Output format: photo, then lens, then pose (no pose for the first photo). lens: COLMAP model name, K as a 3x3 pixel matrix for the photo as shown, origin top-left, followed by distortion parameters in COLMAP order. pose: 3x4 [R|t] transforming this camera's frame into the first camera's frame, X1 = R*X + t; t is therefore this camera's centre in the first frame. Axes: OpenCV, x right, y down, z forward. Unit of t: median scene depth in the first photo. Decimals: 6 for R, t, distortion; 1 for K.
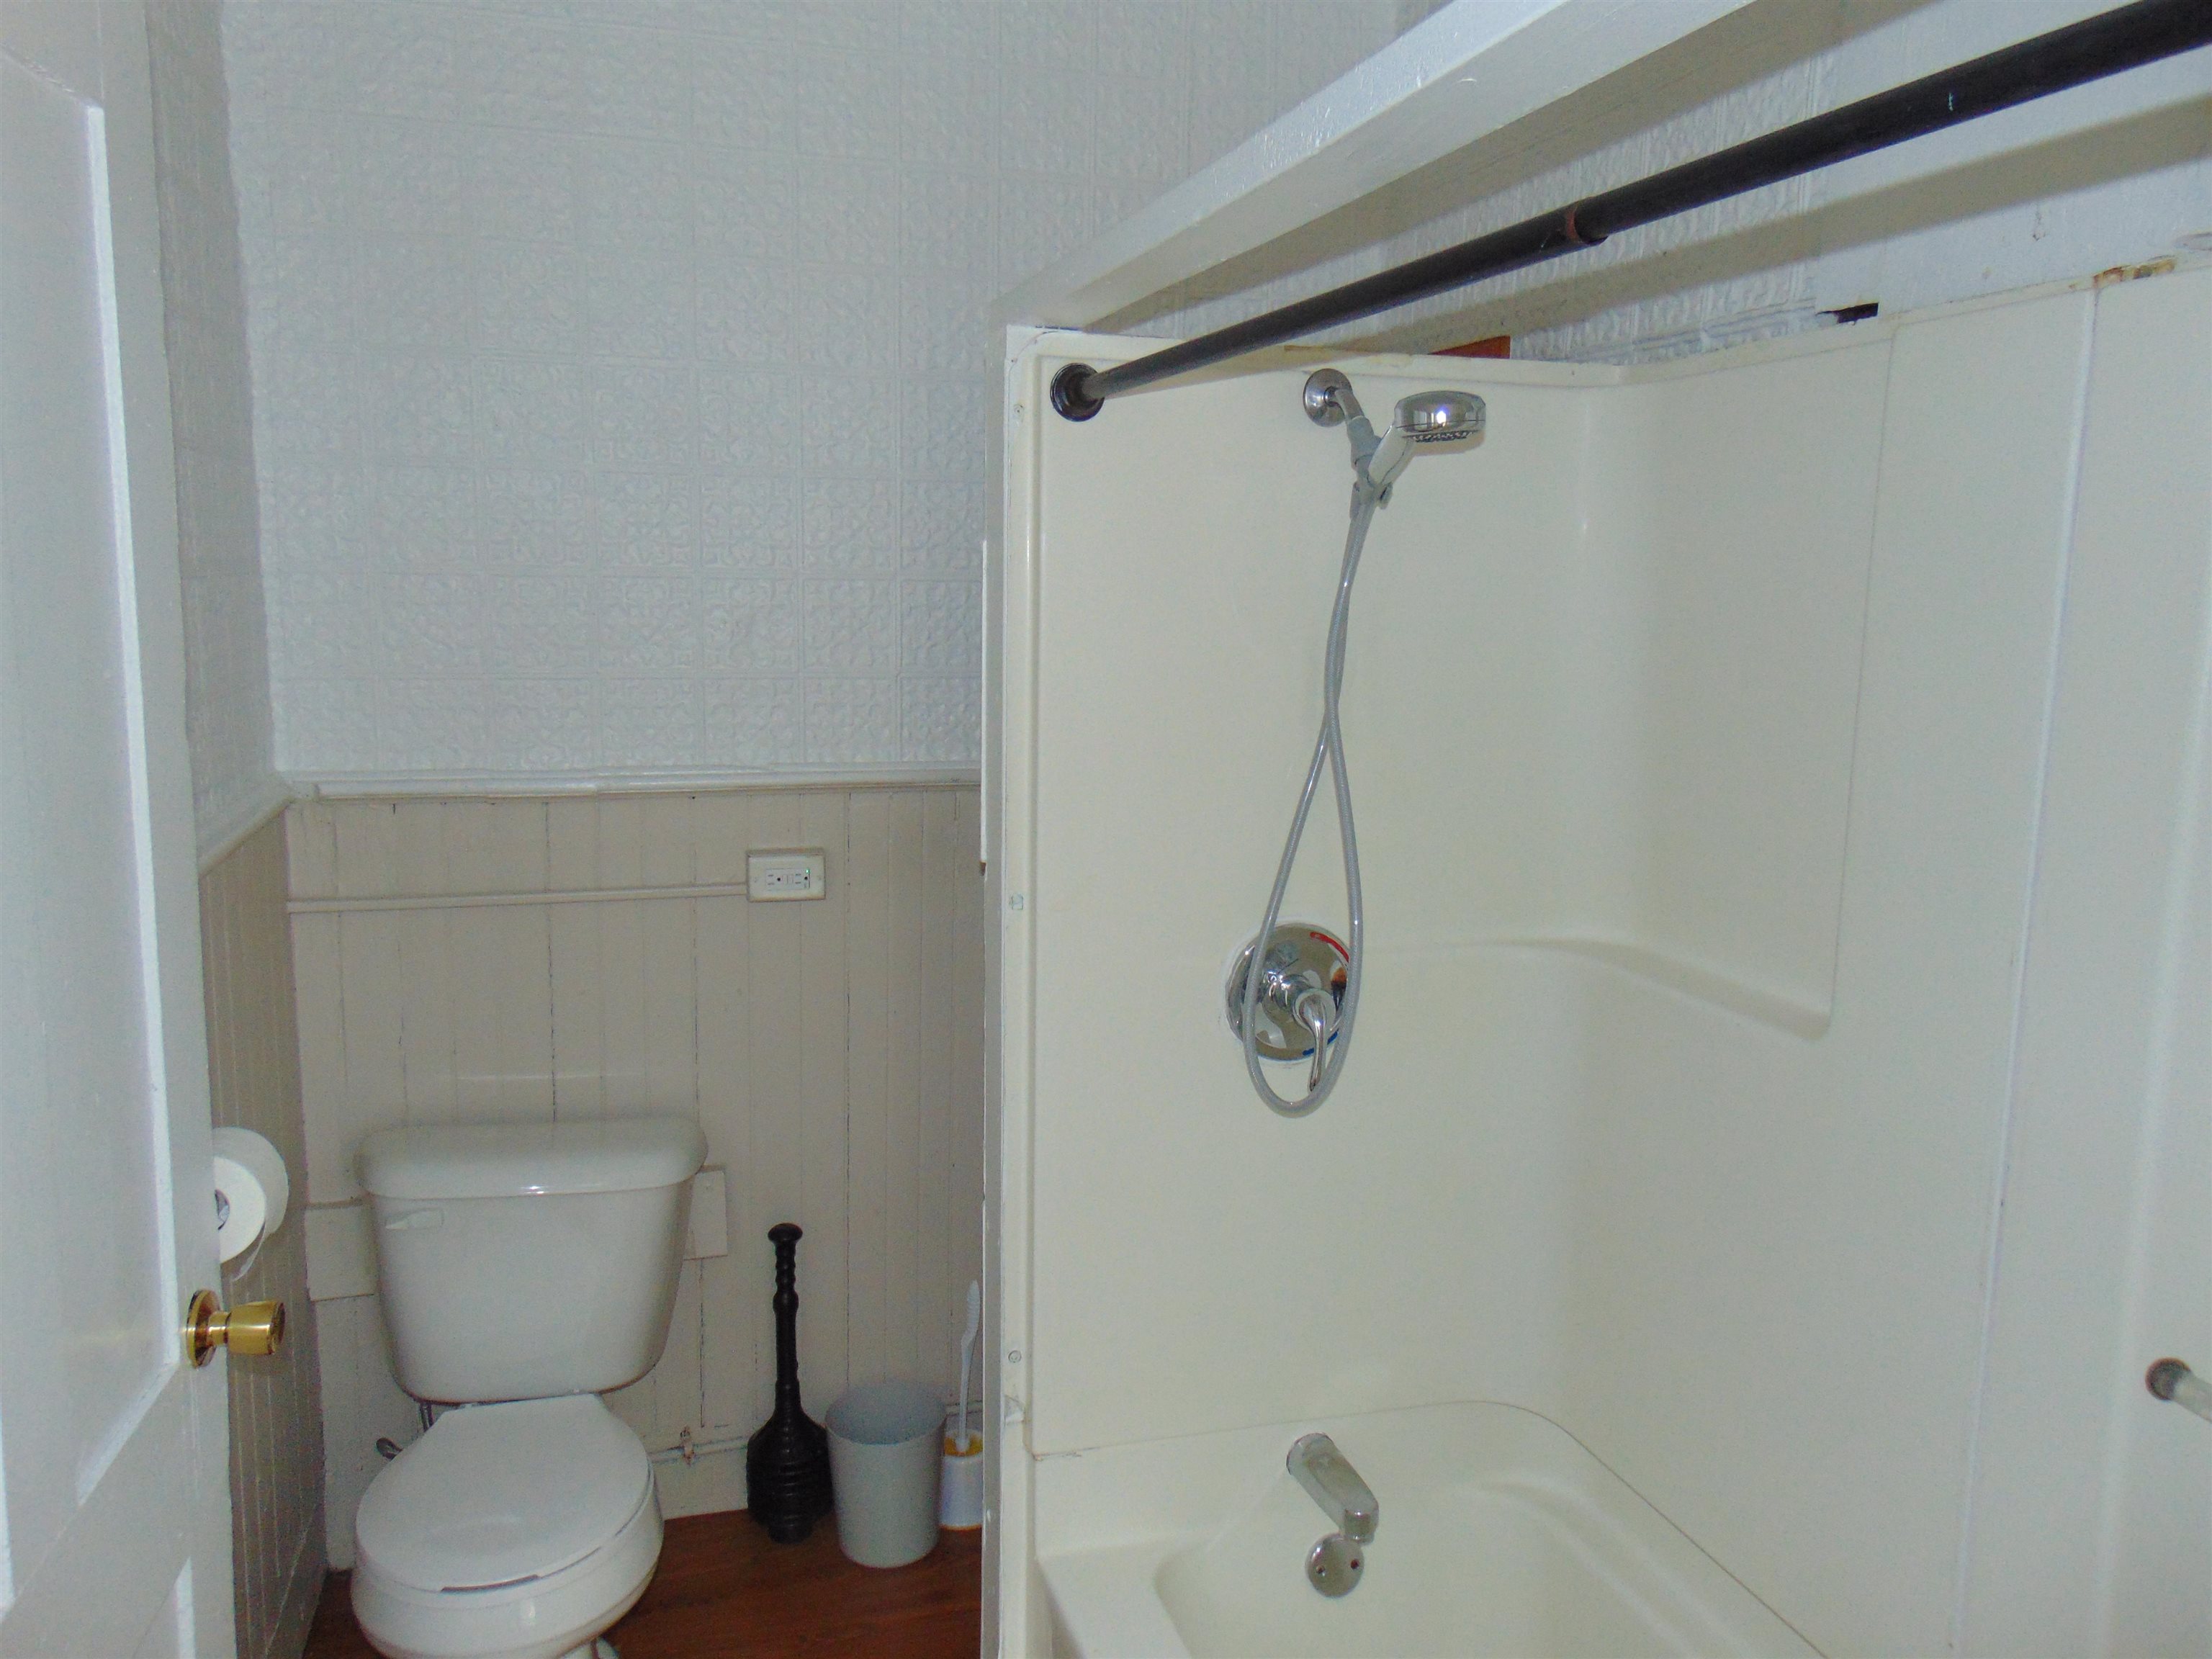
lens RADIAL K [[1676.9, 0, 1106.0], [0, 1676.9, 829.5], [0, 0, 1]] dist [-0.009735, -0.007185]
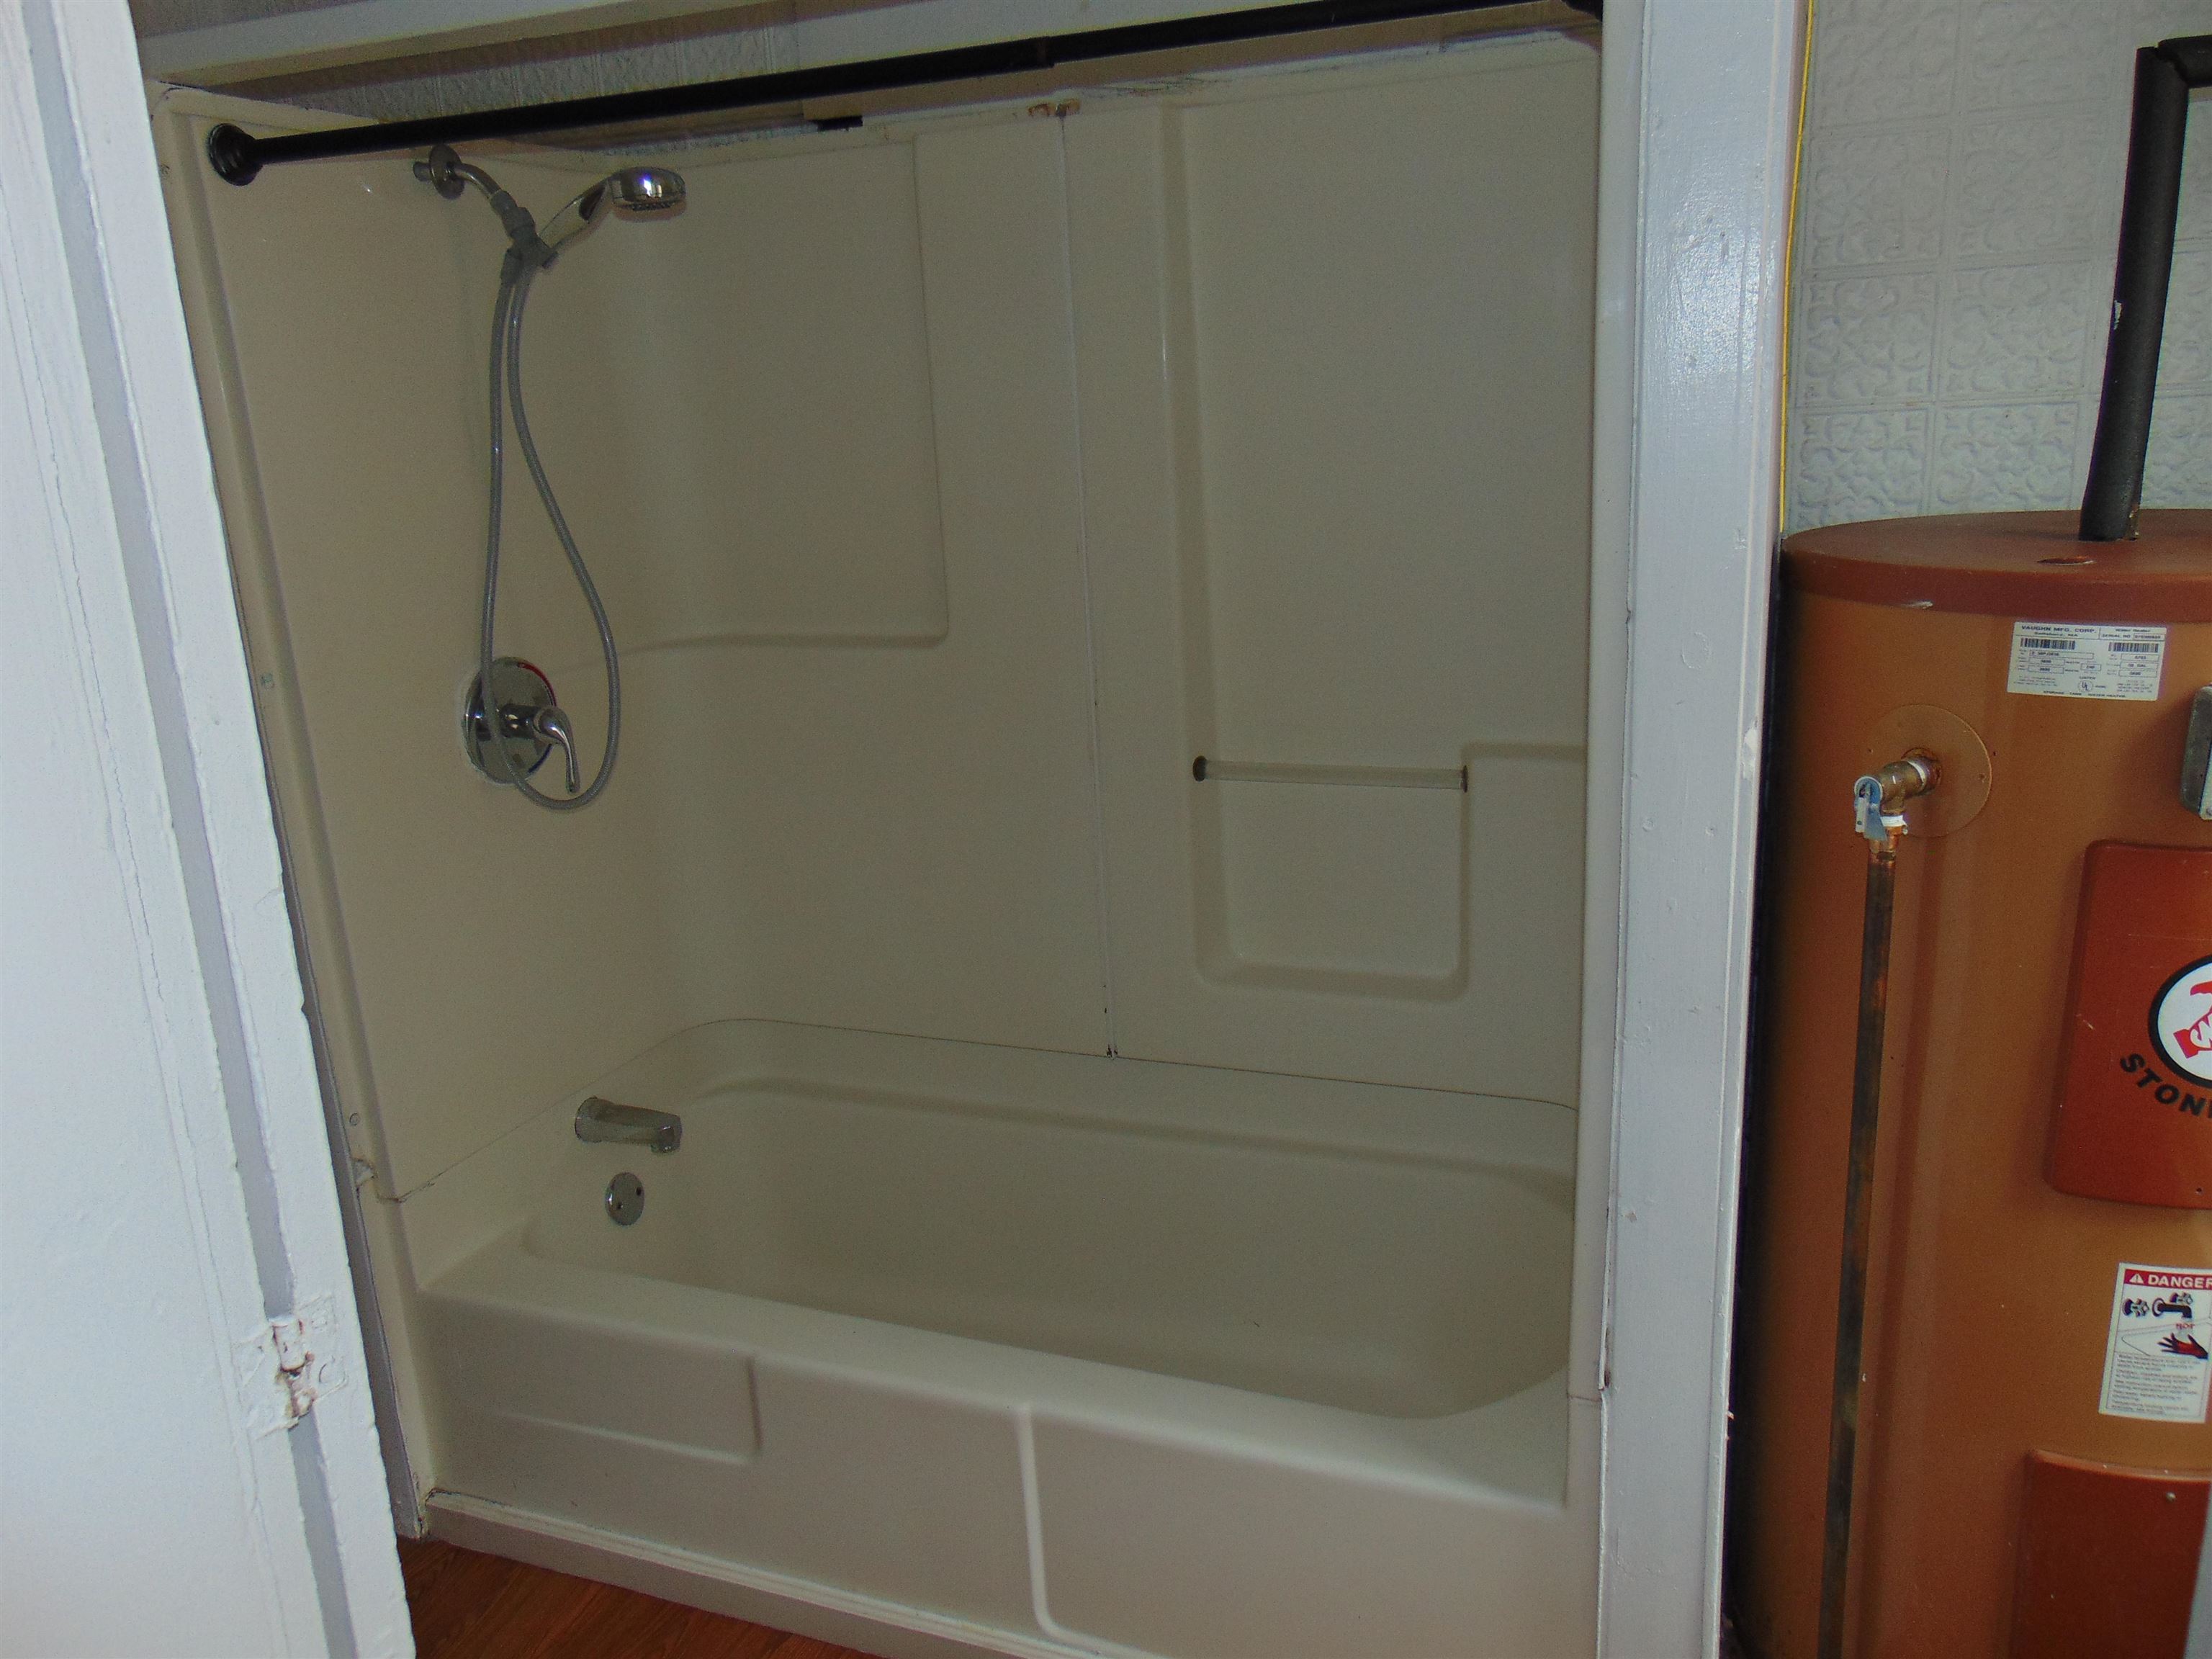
lens RADIAL K [[1676.9, 0, 1106.0], [0, 1676.9, 829.5], [0, 0, 1]] dist [-0.009735, -0.007185]
pose [[0.601117, -0.248953, 0.759395, -0.560128], [0.180123, 0.967996, 0.174758, 0.048074], [-0.778598, 0.031735, 0.626721, -0.016538]]
